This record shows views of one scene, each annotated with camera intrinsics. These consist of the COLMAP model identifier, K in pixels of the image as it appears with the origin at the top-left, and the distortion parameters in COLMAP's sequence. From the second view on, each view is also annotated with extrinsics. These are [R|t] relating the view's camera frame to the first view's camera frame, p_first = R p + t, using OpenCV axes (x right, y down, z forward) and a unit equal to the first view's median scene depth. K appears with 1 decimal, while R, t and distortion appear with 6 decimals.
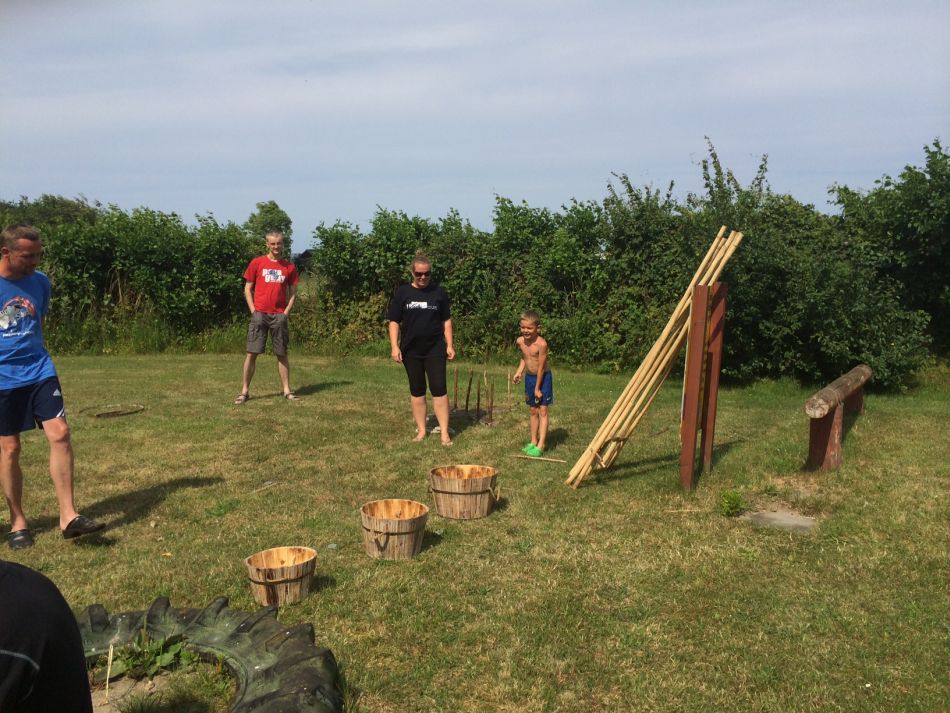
lens RADIAL K [[836.7, 0, 473.7], [0, 836.7, 360.9], [0, 0, 1]] dist [0.120181, 0.000613]
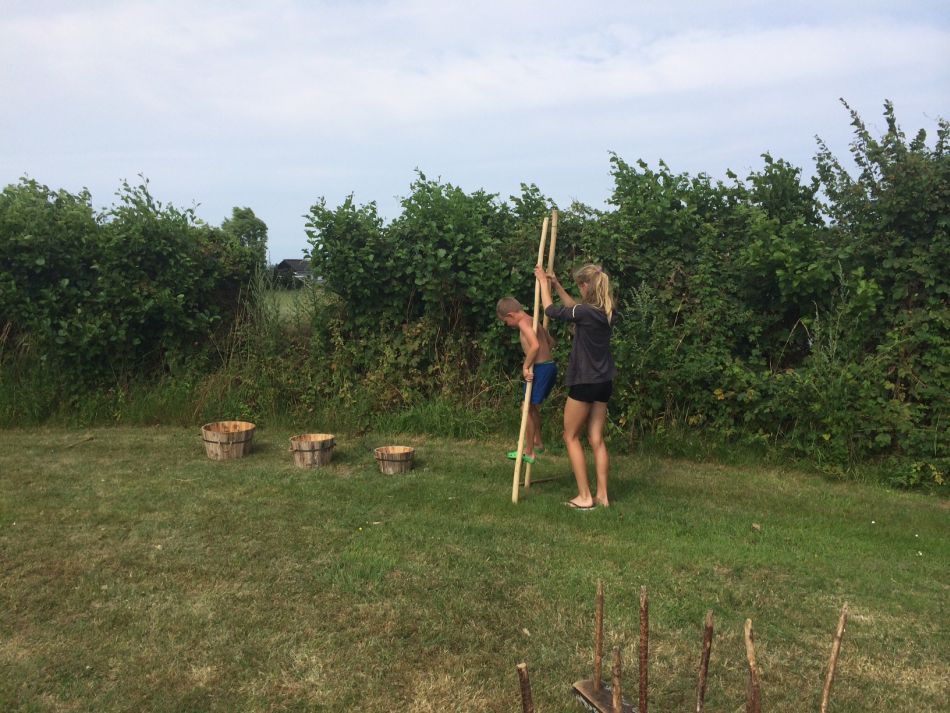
lens RADIAL K [[836.7, 0, 476.2], [0, 836.7, 357.0], [0, 0, 1]] dist [0.120181, 0.000613]
pose [[0.999556, -0.005534, 0.029290, -0.091298], [0.005989, 0.999862, -0.015475, -0.045941], [-0.029200, 0.015643, 0.999451, 0.417455]]
